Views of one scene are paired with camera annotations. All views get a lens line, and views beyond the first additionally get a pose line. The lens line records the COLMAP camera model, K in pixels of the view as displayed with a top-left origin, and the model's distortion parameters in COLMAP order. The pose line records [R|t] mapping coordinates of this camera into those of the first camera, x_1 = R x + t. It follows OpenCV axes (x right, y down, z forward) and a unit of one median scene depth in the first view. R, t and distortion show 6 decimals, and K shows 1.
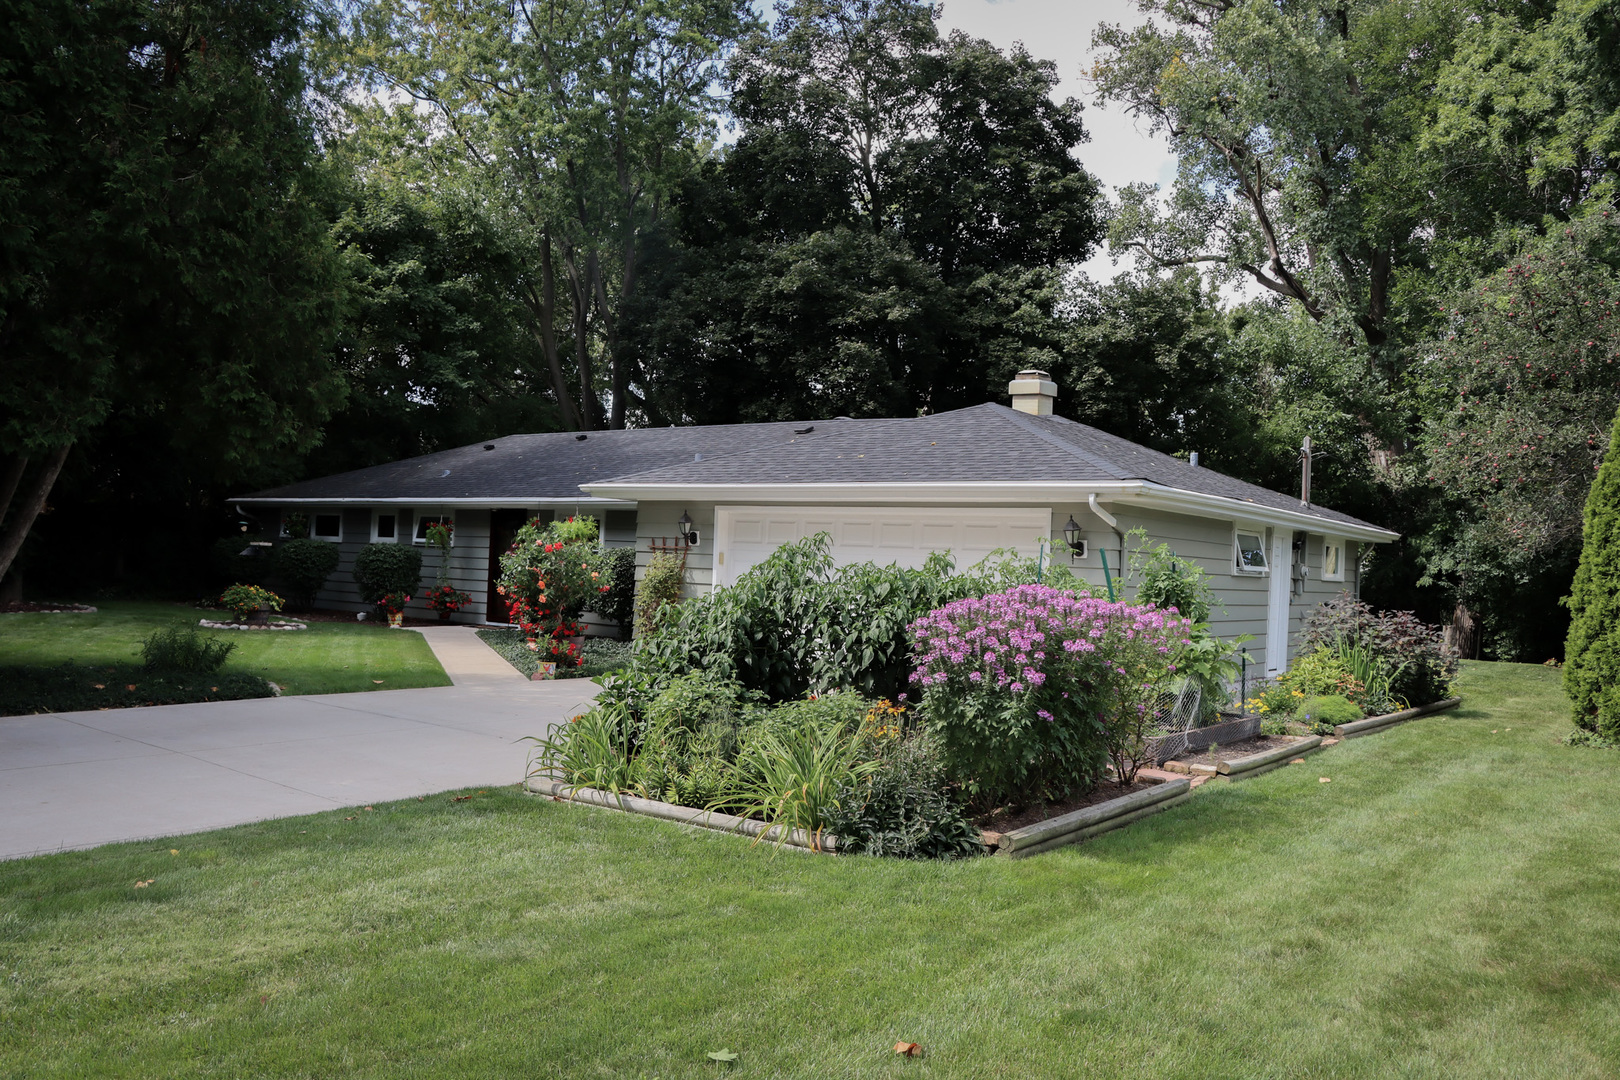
lens RADIAL K [[1300.8, 0, 810.0], [0, 1300.8, 540.0], [0, 0, 1]] dist [-0.143121, 0.096436]
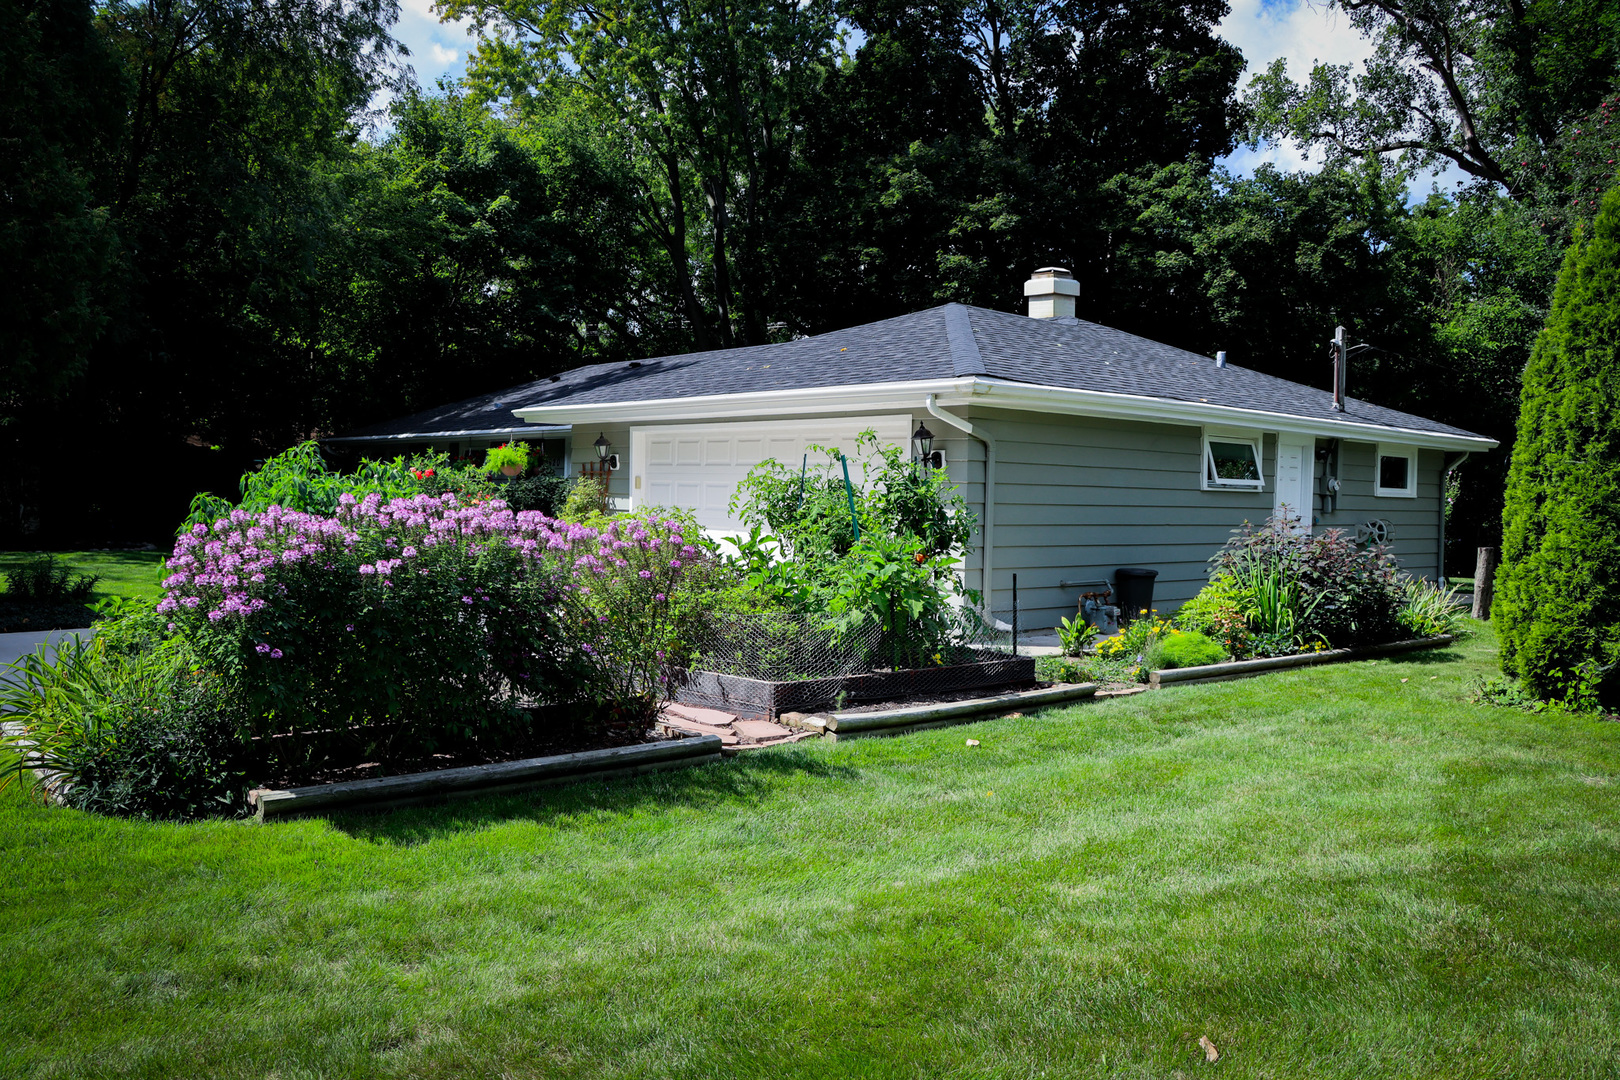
lens RADIAL K [[1291.8, 0, 809.6], [0, 1291.8, 568.1], [0, 0, 1]] dist [-0.111389, 0.076044]
pose [[0.980273, -0.009334, -0.197429, 0.110694], [0.023715, 0.997222, 0.070606, 0.005975], [0.196222, -0.073896, 0.977771, 0.049709]]
